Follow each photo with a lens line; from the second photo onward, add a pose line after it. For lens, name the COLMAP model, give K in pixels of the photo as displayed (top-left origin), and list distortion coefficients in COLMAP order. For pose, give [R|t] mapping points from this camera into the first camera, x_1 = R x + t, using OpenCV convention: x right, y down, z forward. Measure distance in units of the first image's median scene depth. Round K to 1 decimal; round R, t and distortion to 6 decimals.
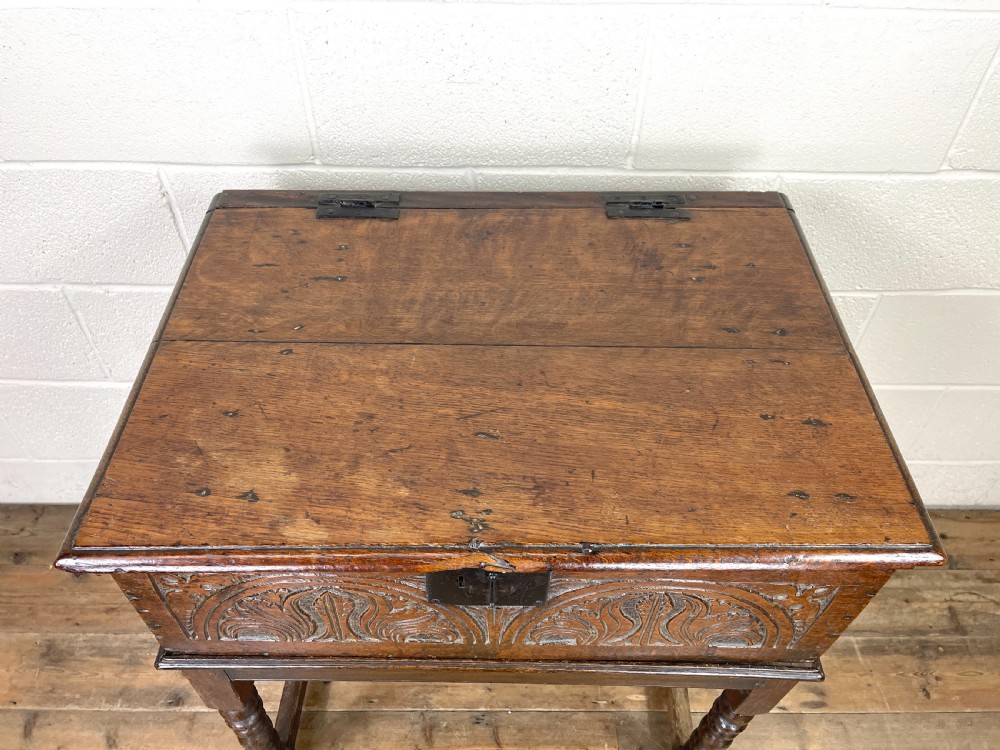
lens RADIAL K [[764.4, 0, 503.9], [0, 764.4, 372.5], [0, 0, 1]] dist [0.078639, -0.115706]
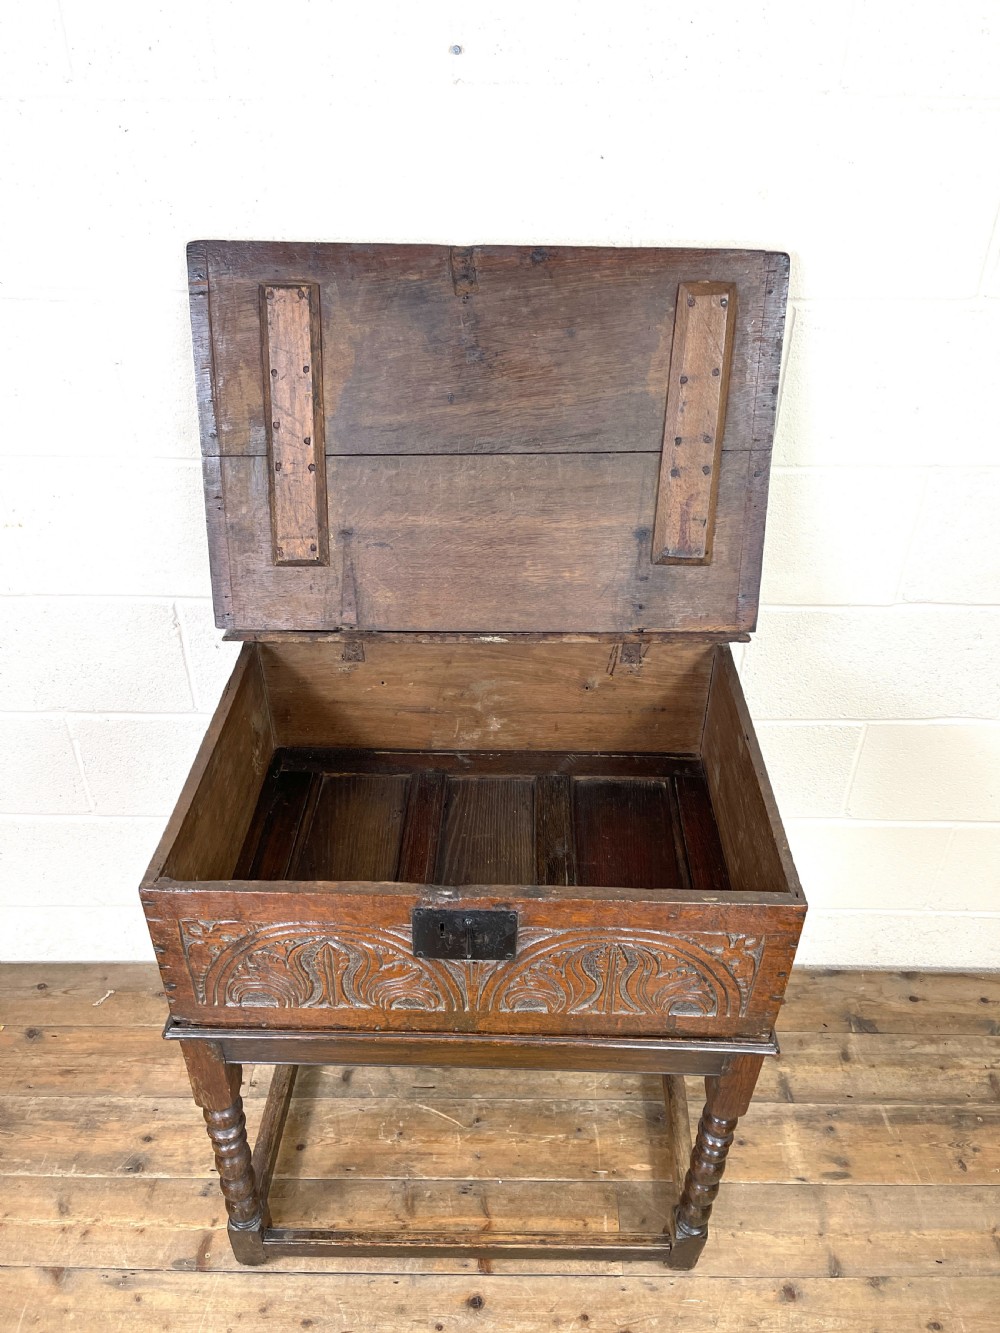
lens RADIAL K [[1019.0, 0, 514.2], [0, 1019.0, 674.6], [0, 0, 1]] dist [0.078639, -0.115706]
pose [[0.999968, -0.000320, -0.007991, 0.034312], [-0.001348, 0.978155, -0.207872, 0.110043], [0.007883, 0.207877, 0.978123, -0.313775]]
